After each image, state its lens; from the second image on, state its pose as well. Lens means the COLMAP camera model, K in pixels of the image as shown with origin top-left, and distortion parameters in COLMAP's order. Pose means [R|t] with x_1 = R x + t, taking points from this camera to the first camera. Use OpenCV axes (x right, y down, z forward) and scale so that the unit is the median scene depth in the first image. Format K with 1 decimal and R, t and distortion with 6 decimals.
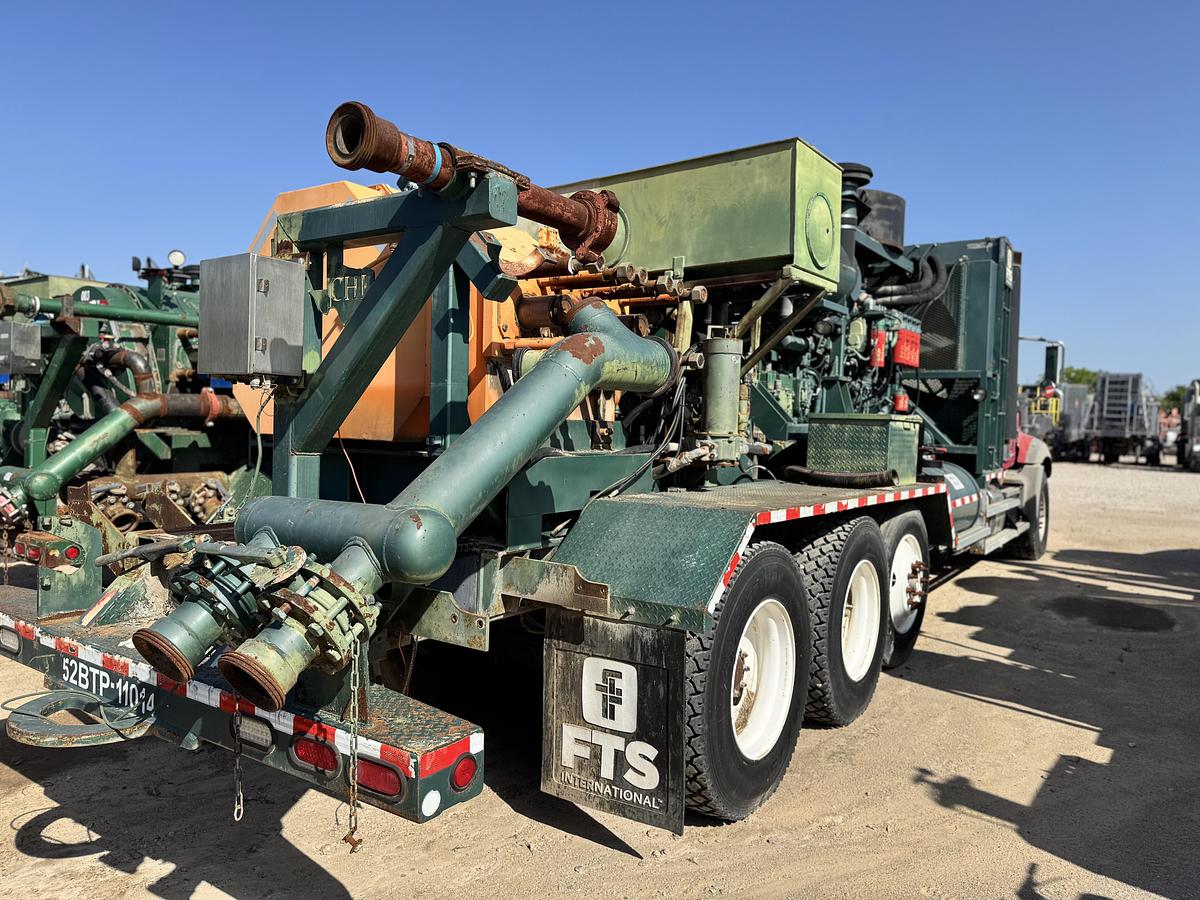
lens RADIAL K [[844.1, 0, 610.9], [0, 844.1, 460.3], [0, 0, 1]] dist [0.044436, -0.057524]
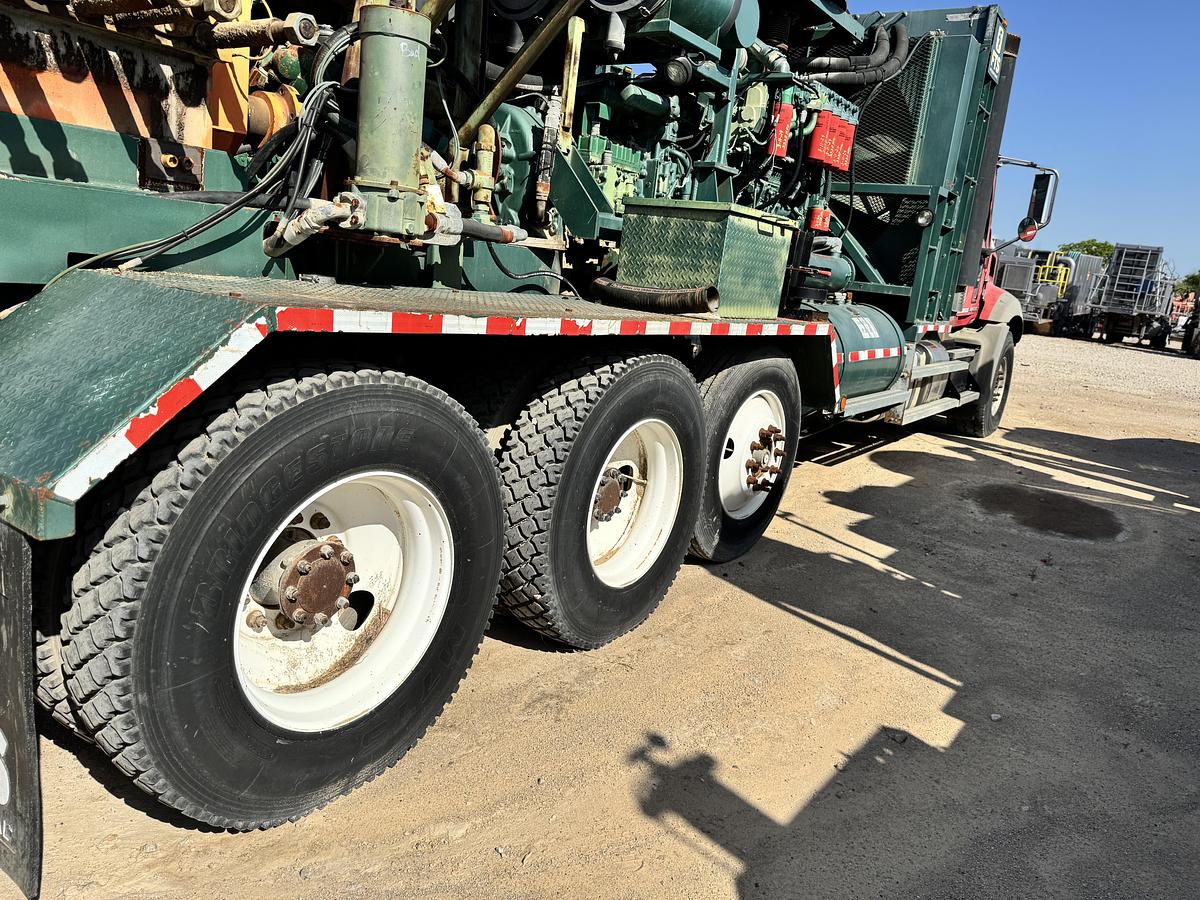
lens RADIAL K [[844.1, 0, 596.5], [0, 844.1, 447.4], [0, 0, 1]] dist [0.044436, -0.057524]
pose [[0.996037, 0.088925, -0.001676, 0.193943], [-0.087263, 0.980722, 0.174839, 0.020483], [0.017191, -0.174000, 0.984596, 0.252336]]
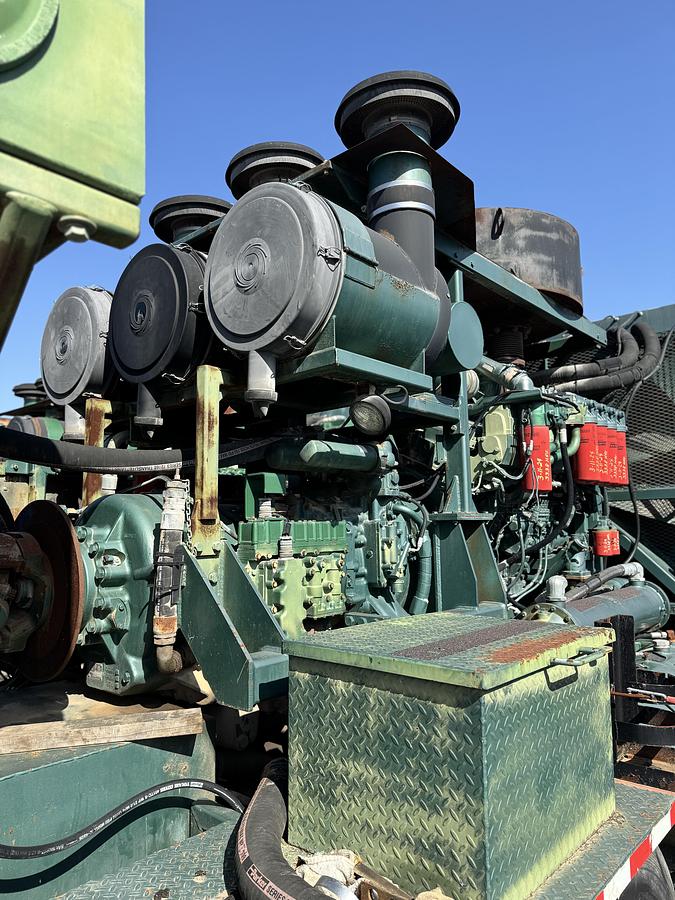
lens RADIAL K [[631.7, 0, 322.9], [0, 631.7, 451.8], [0, 0, 1]] dist [0.022447, -0.010622]
pose [[0.988410, -0.053857, -0.141933, 0.247134], [0.030502, 0.986342, -0.161862, -0.077177], [0.148712, 0.155657, 0.976553, 0.604388]]
